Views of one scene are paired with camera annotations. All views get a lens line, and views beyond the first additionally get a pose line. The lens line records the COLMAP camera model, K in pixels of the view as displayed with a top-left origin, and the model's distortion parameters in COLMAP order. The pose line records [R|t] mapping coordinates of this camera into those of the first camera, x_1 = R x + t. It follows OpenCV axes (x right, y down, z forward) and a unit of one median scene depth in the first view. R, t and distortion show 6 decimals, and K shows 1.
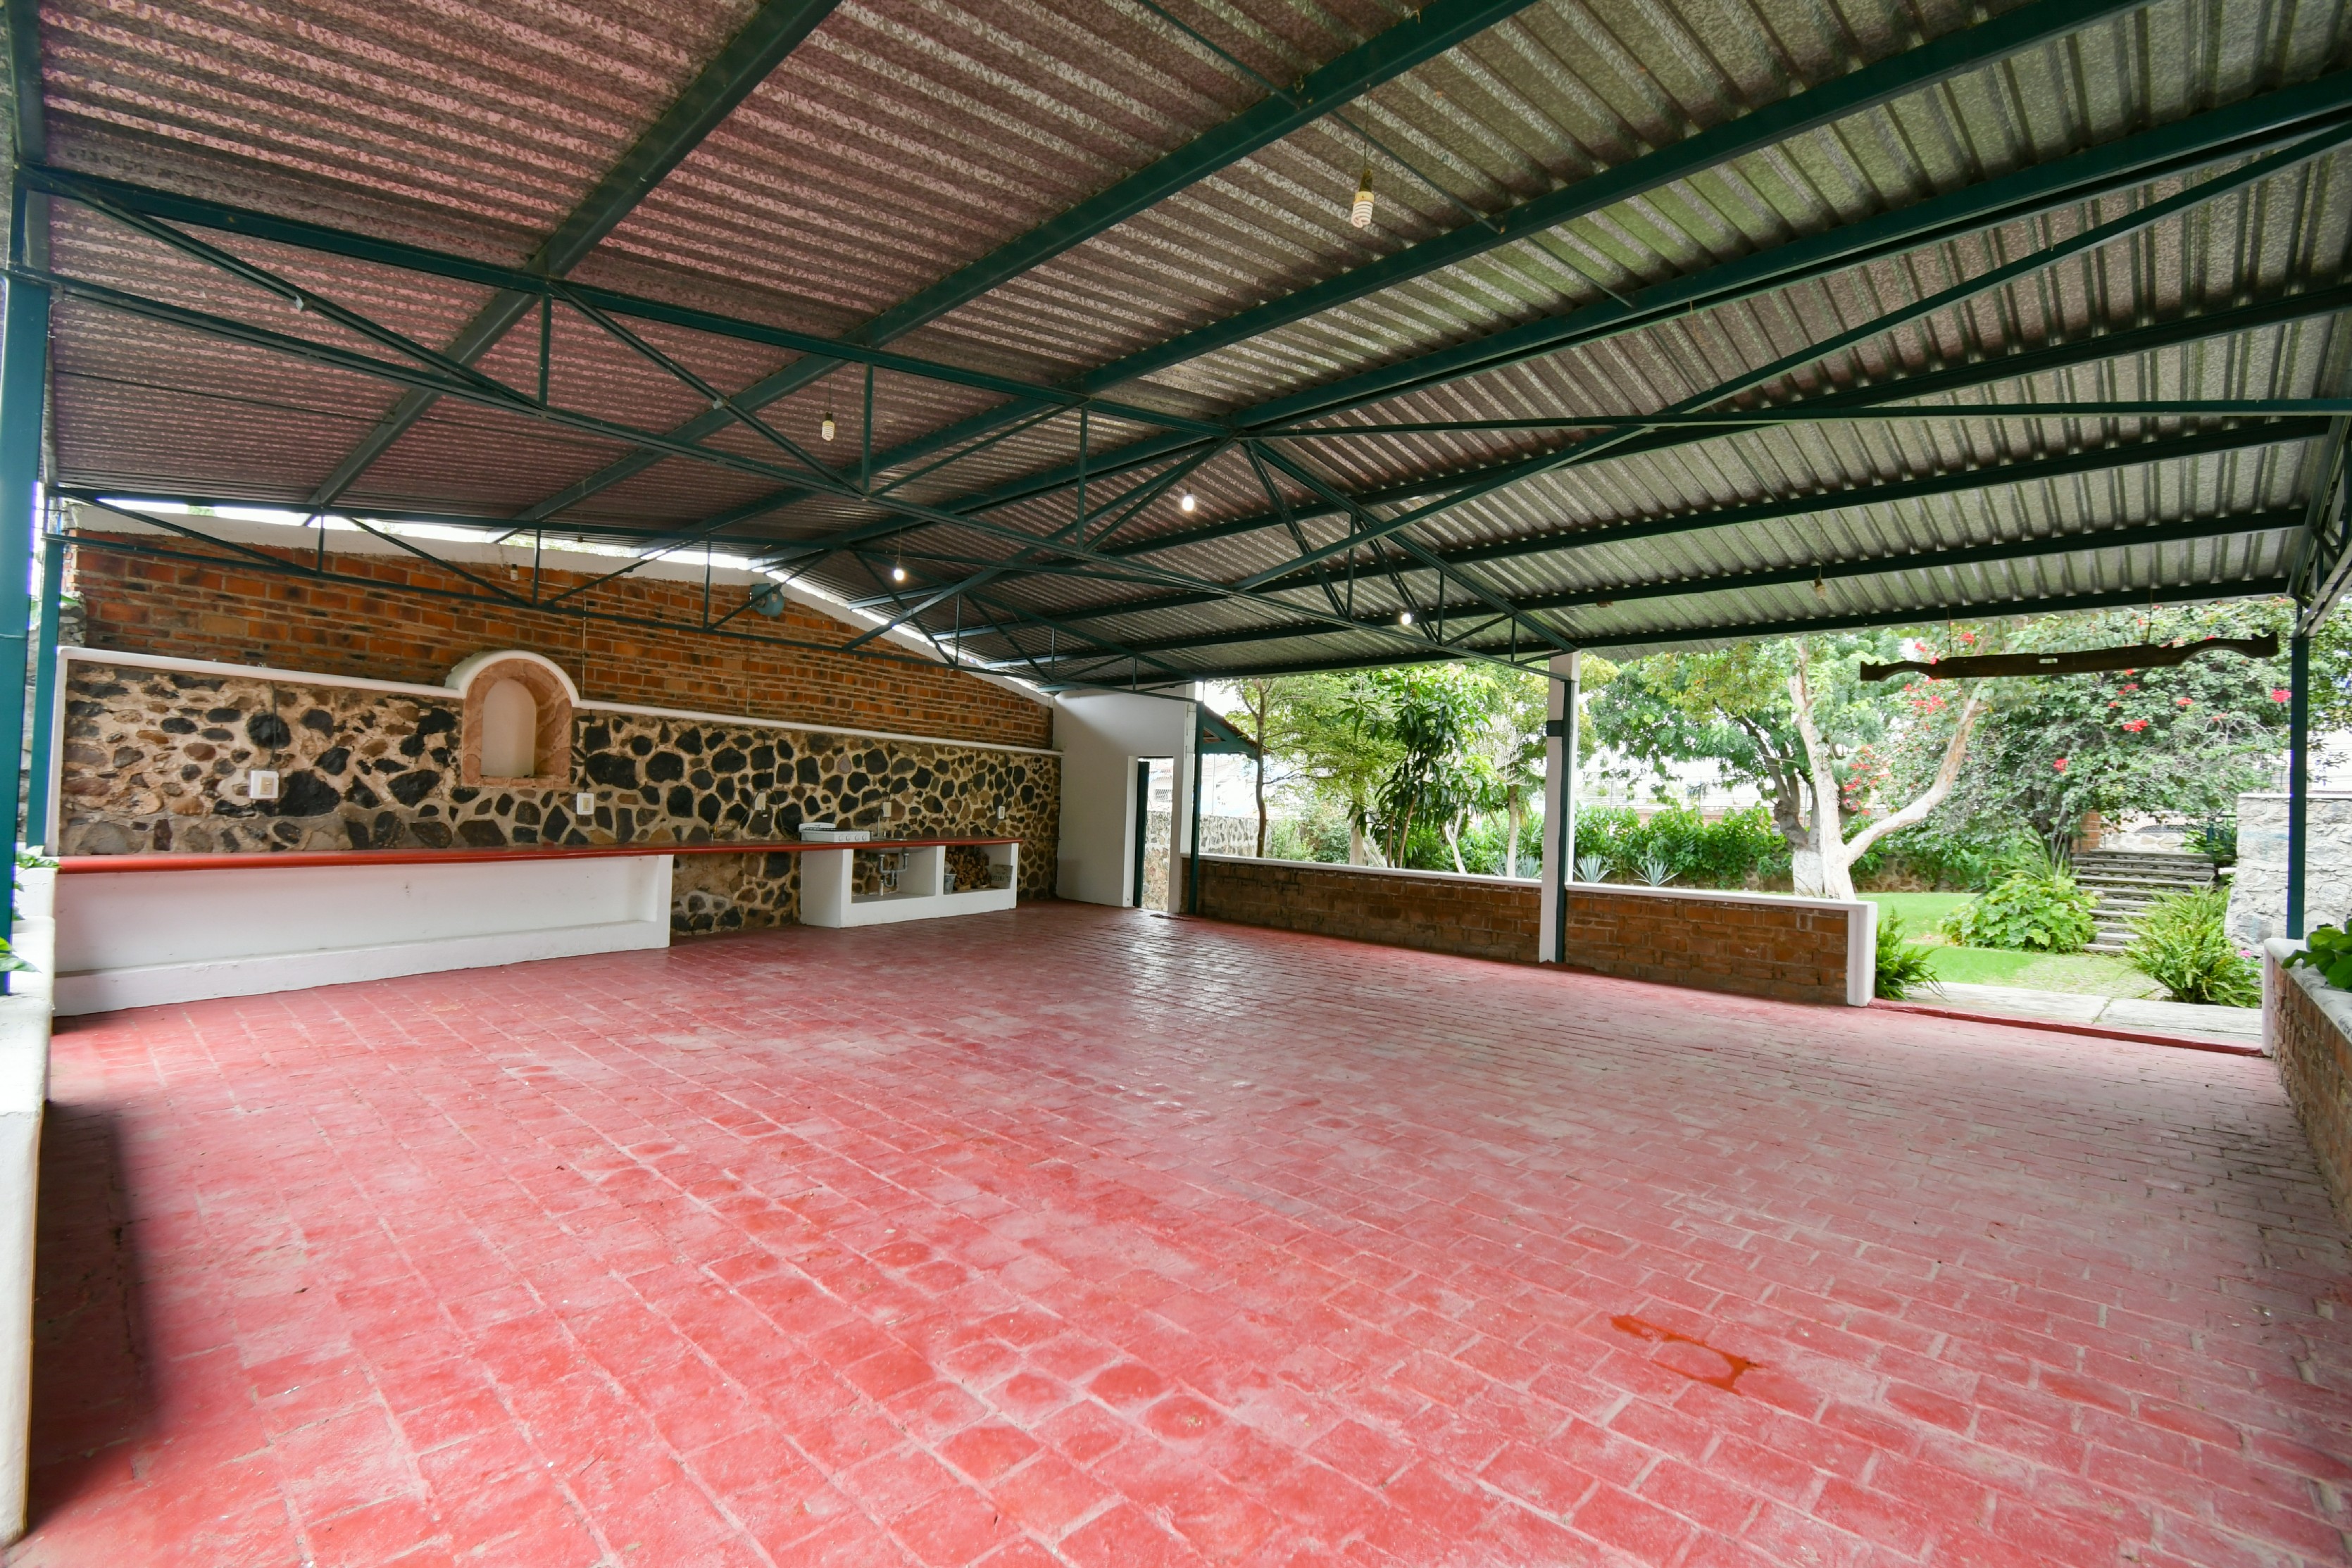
lens RADIAL K [[1039.0, 0, 1179.0], [0, 1039.0, 778.9], [0, 0, 1]] dist [0.002805, -0.001738]
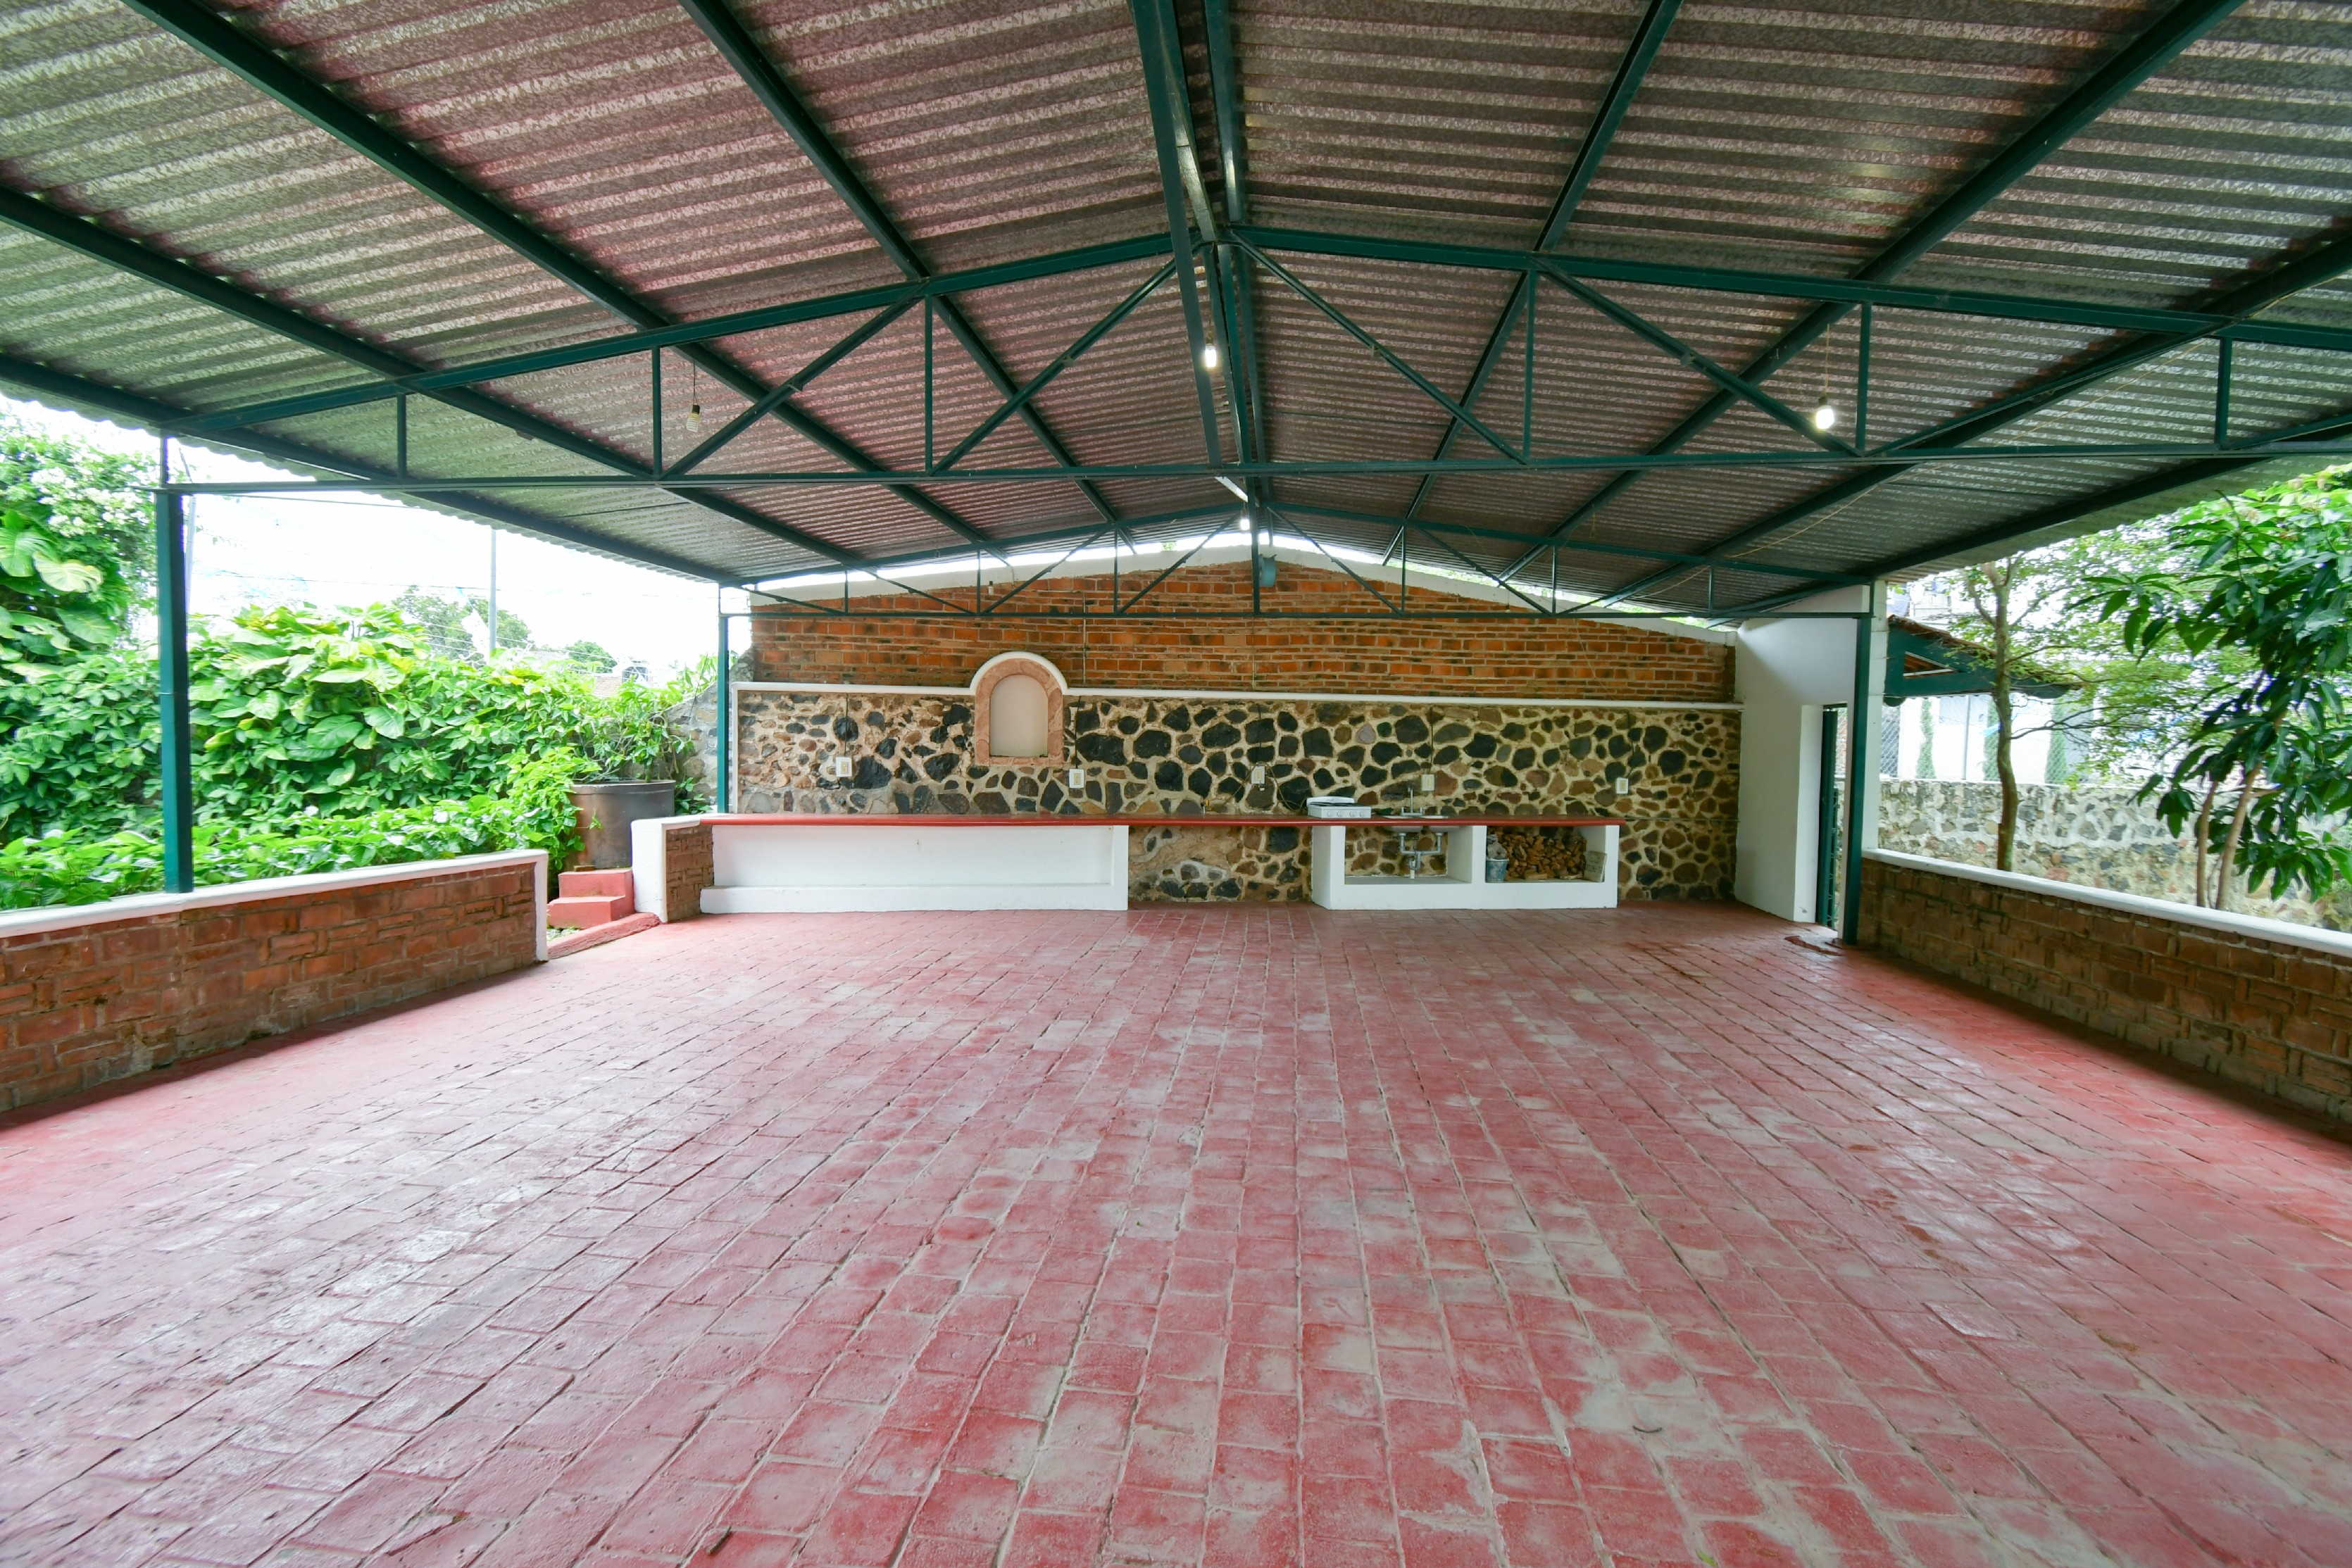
lens RADIAL K [[1039.0, 0, 1178.2], [0, 1039.0, 783.7], [0, 0, 1]] dist [0.002805, -0.001738]
pose [[0.595913, 0.003420, -0.803041, 0.378697], [0.025336, 0.999413, 0.023057, 0.005378], [0.802649, -0.034086, 0.595477, 0.368124]]
